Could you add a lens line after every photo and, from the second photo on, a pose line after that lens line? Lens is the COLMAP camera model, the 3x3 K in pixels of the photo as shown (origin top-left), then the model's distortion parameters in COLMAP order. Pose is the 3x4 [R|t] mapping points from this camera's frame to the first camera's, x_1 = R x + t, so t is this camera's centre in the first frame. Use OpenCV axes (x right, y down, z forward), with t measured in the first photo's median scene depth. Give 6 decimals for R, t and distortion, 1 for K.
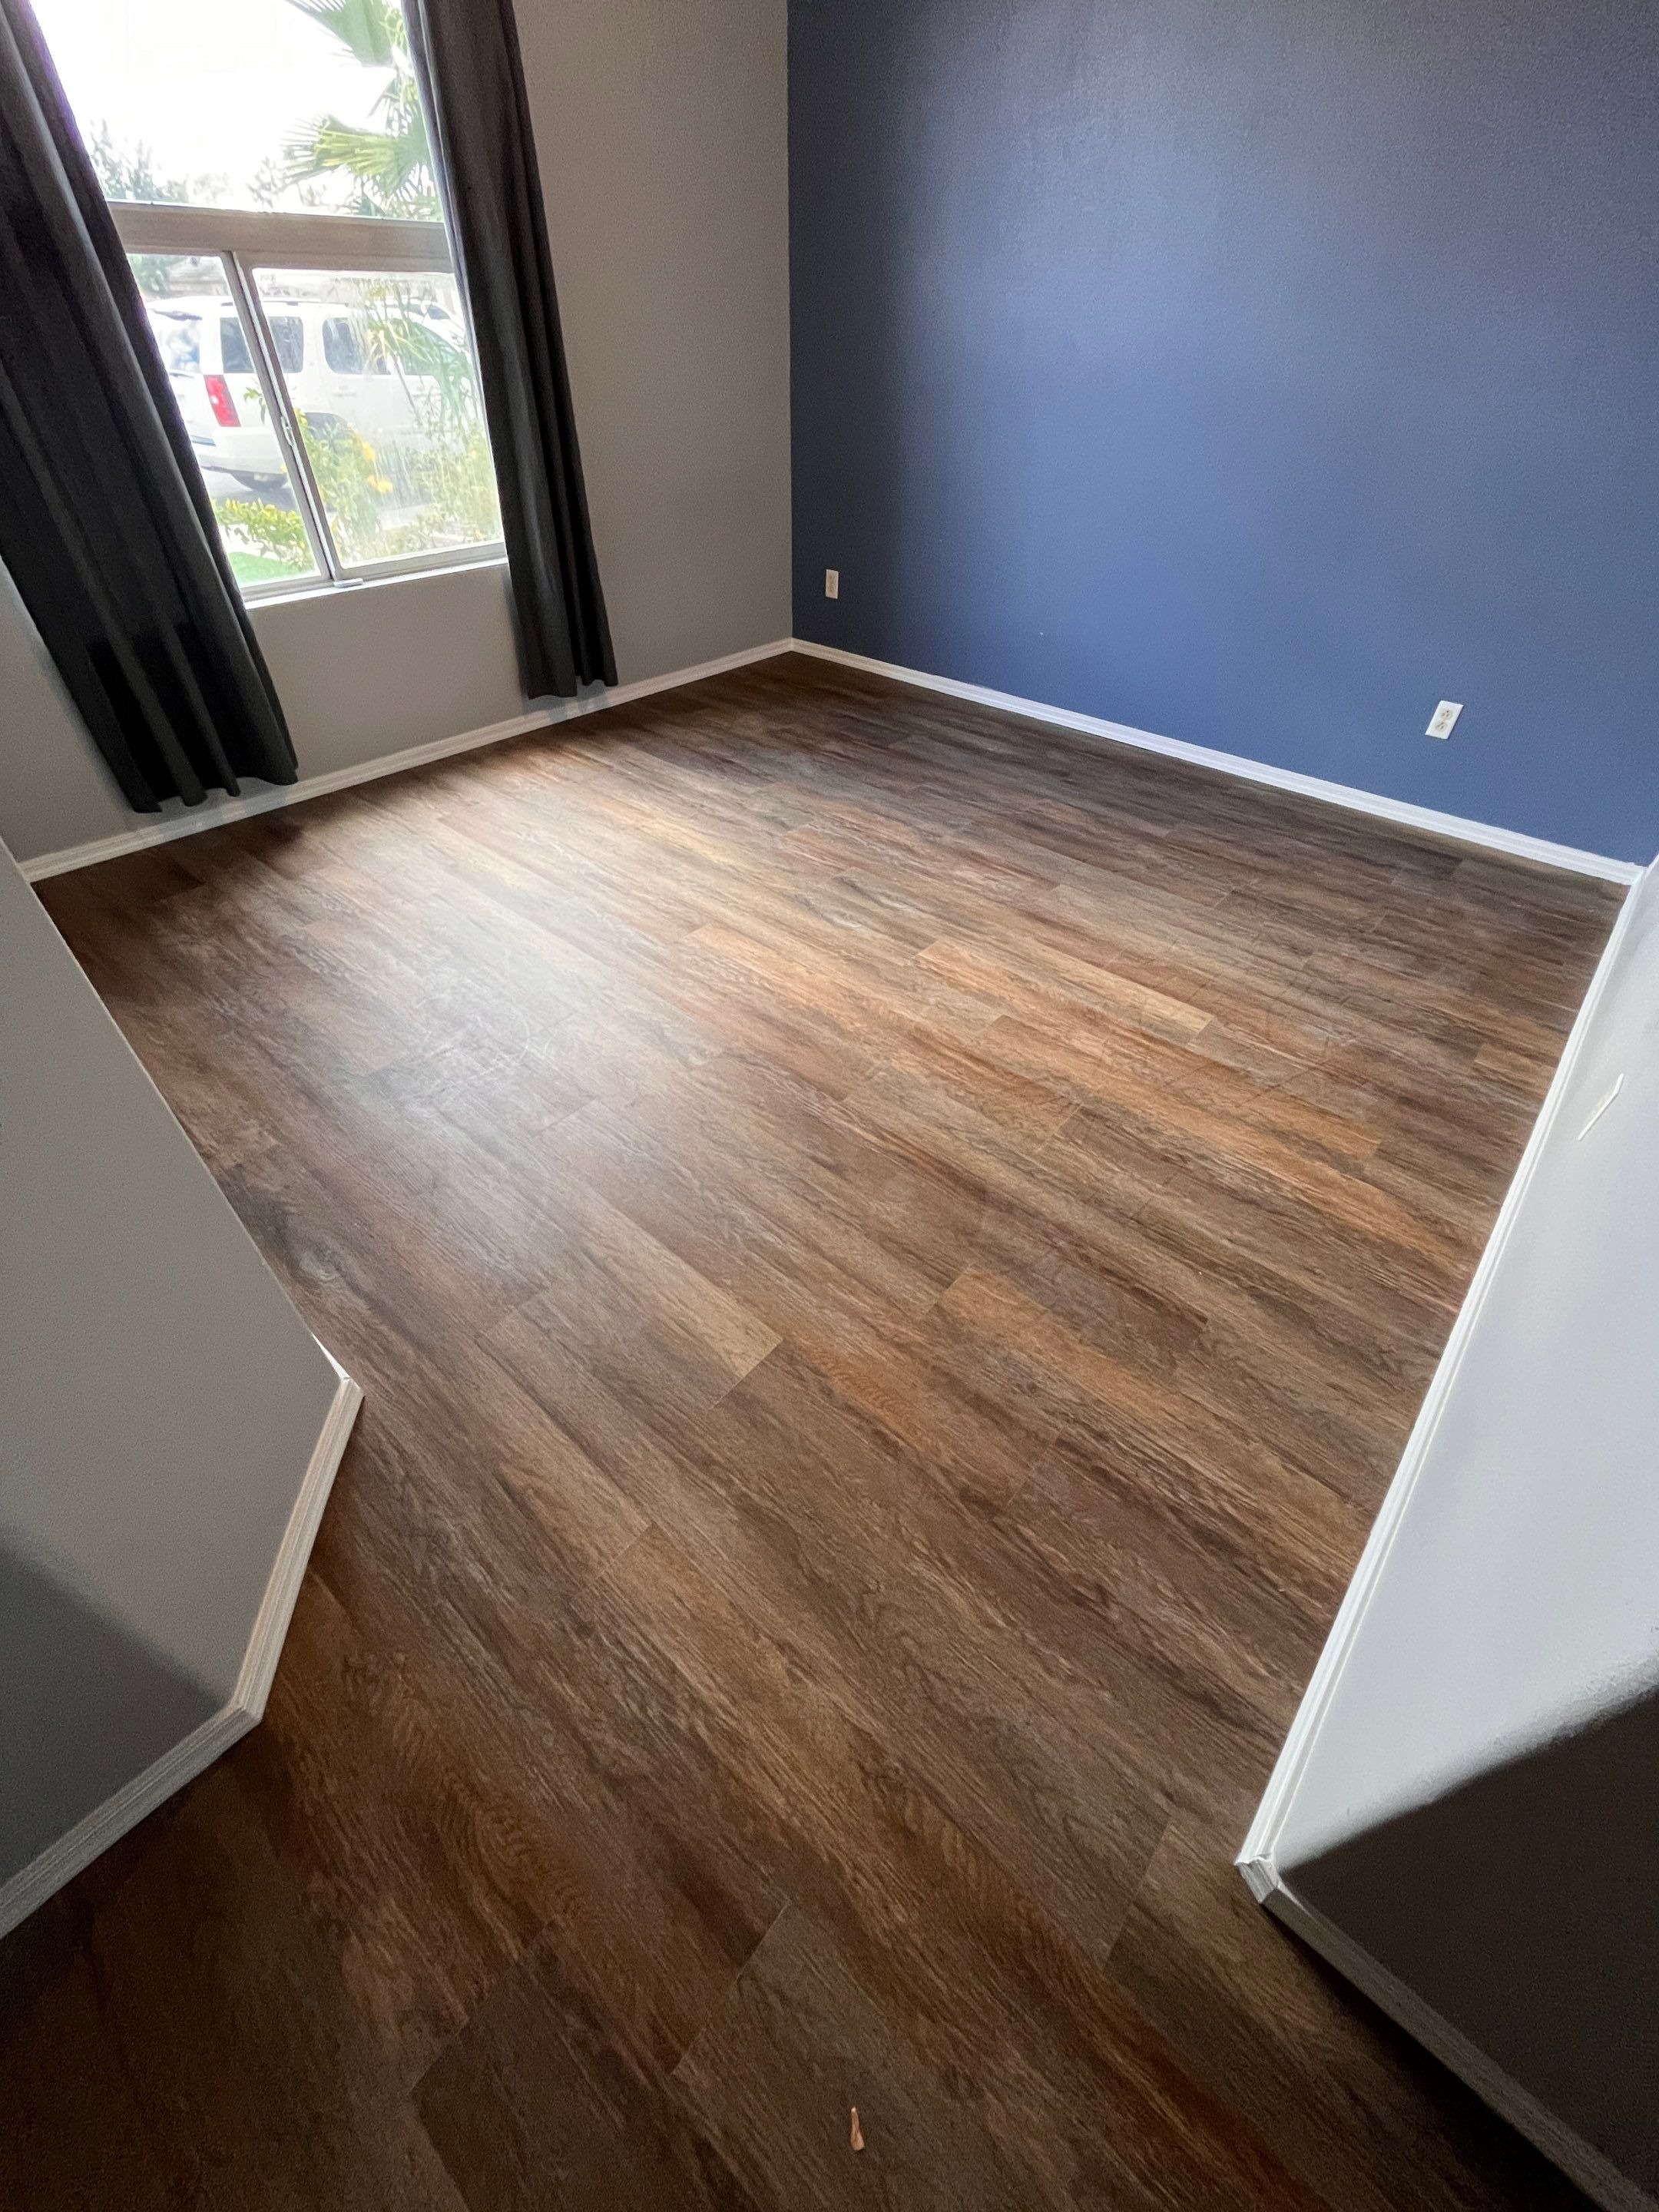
lens RADIAL K [[900.7, 0, 818.3], [0, 900.7, 1112.2], [0, 0, 1]] dist [-0.004381, 0.000025]
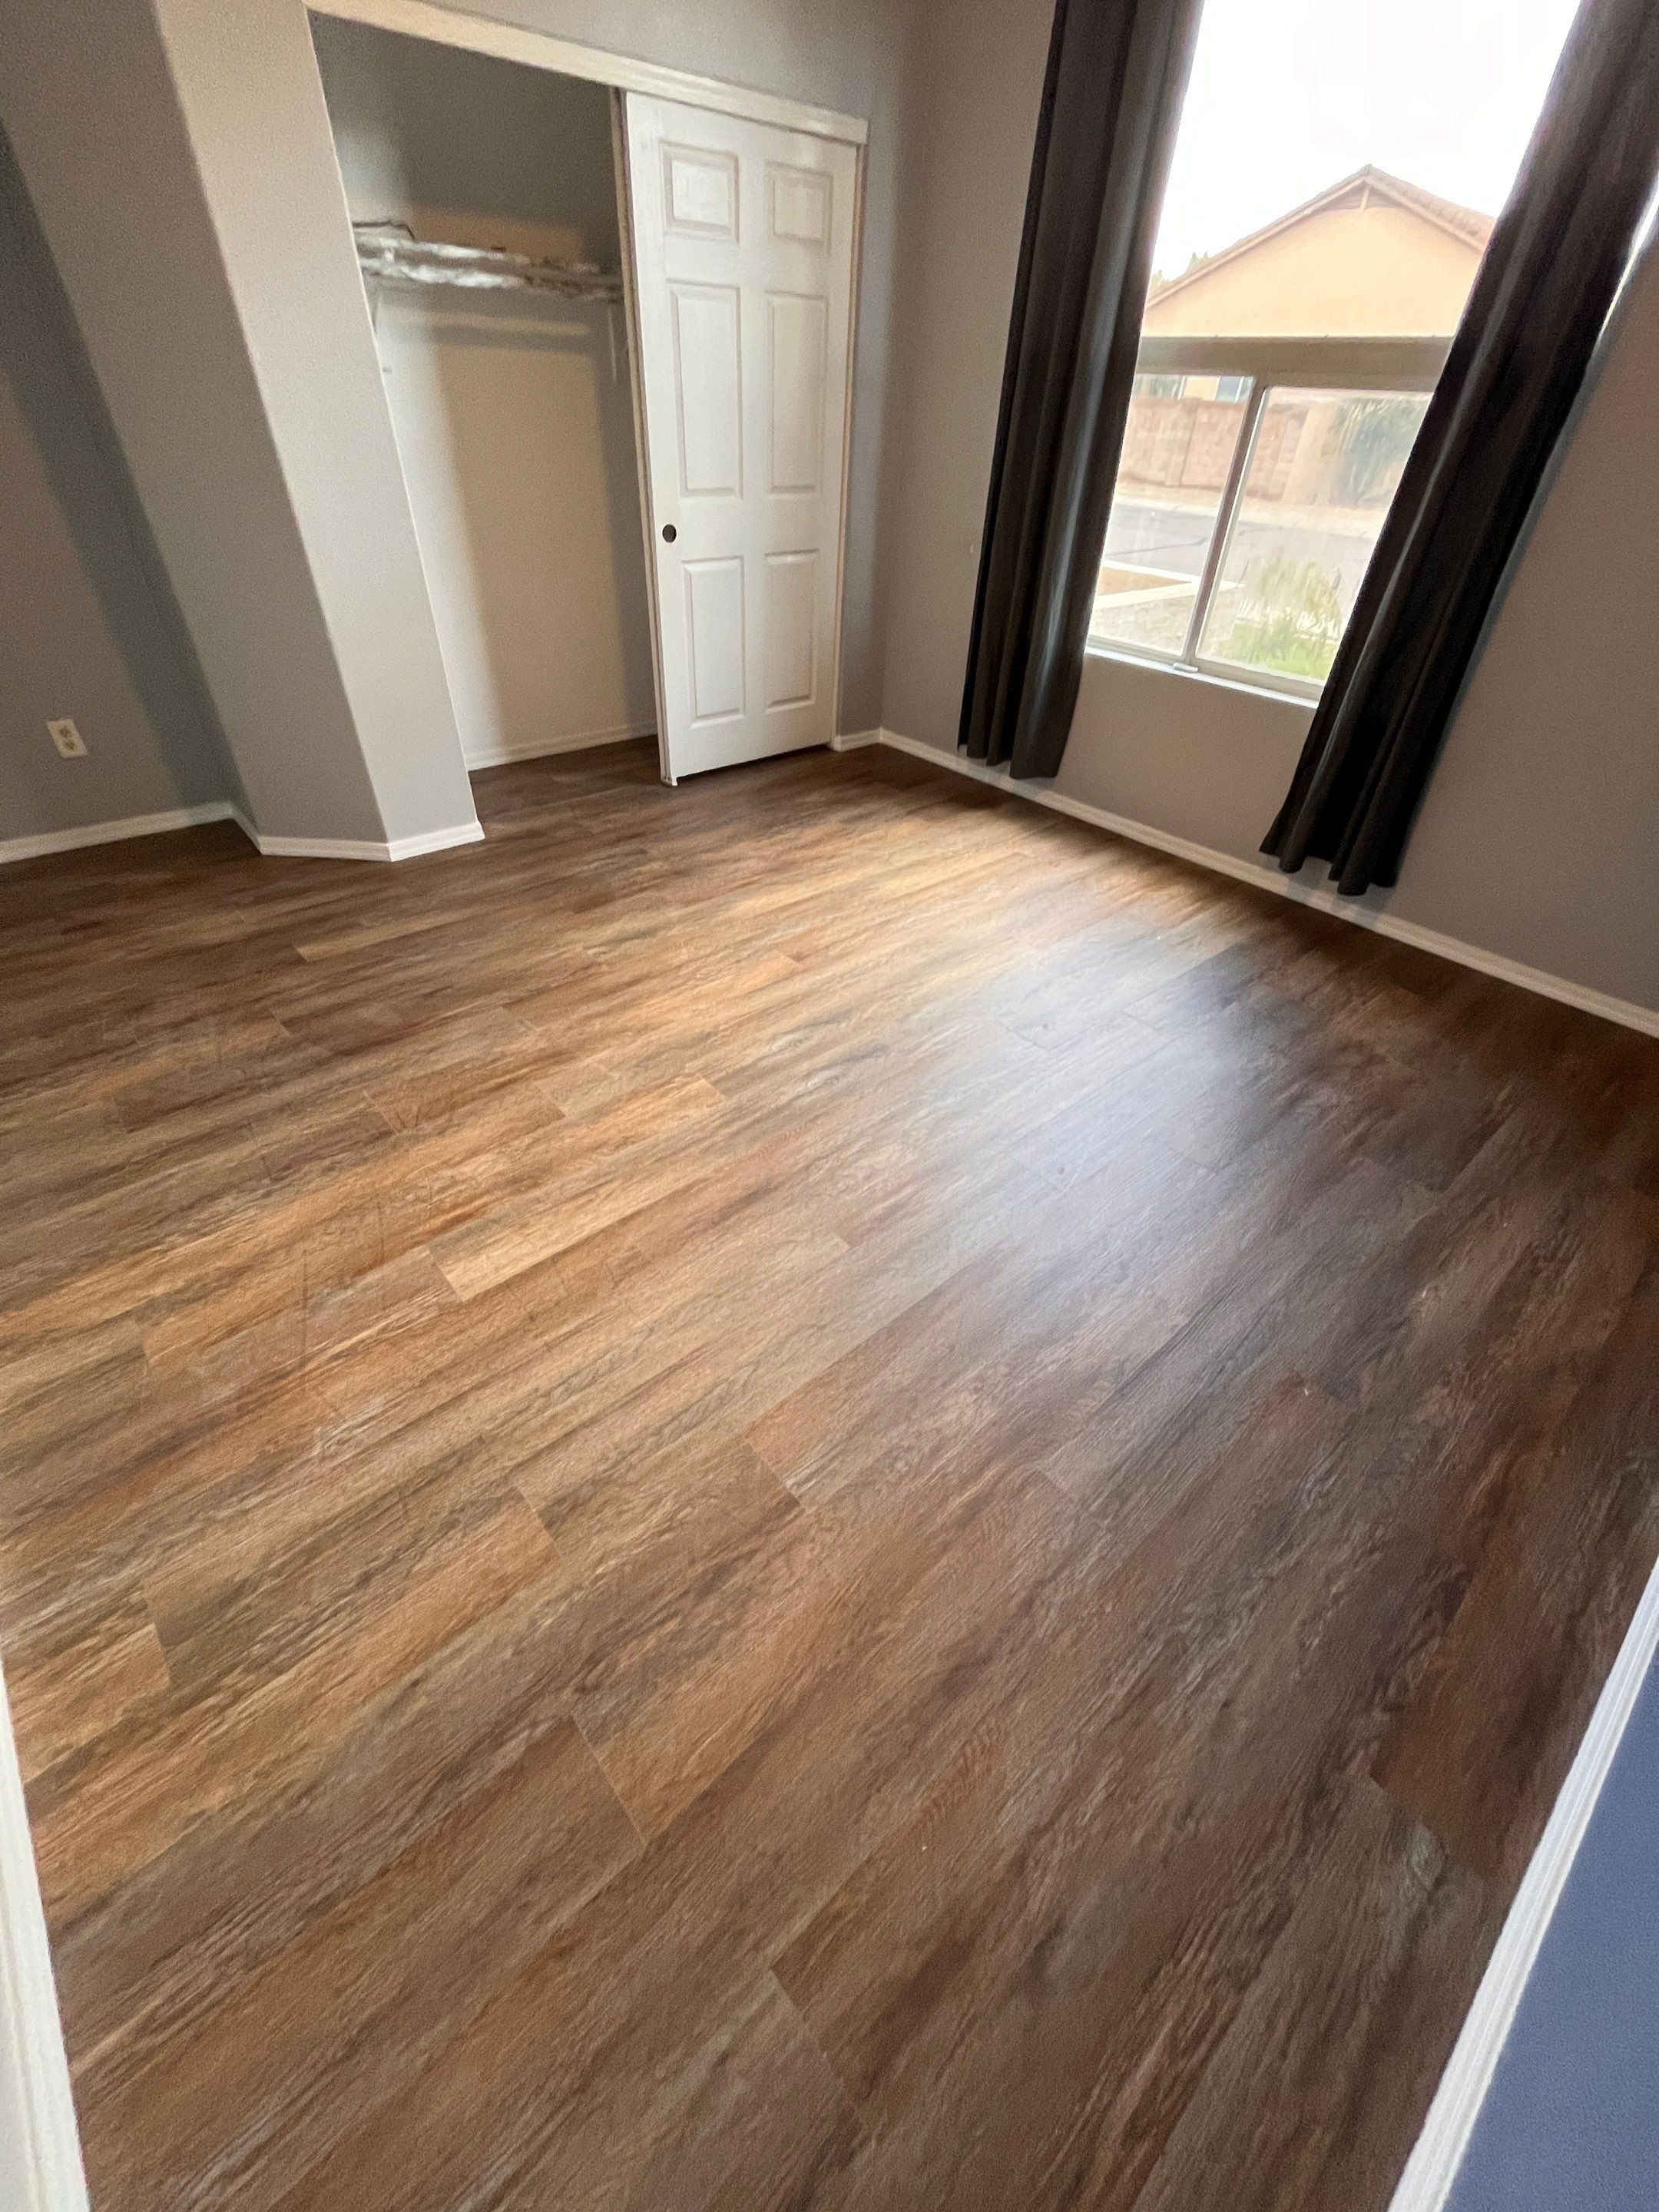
lens RADIAL K [[900.7, 0, 823.6], [0, 900.7, 1100.5], [0, 0, 1]] dist [-0.004381, 0.000025]
pose [[-0.136723, 0.599740, -0.788428, 0.890195], [-0.692643, 0.511127, 0.508916, -0.770833], [0.708204, 0.615679, 0.345523, 0.874083]]
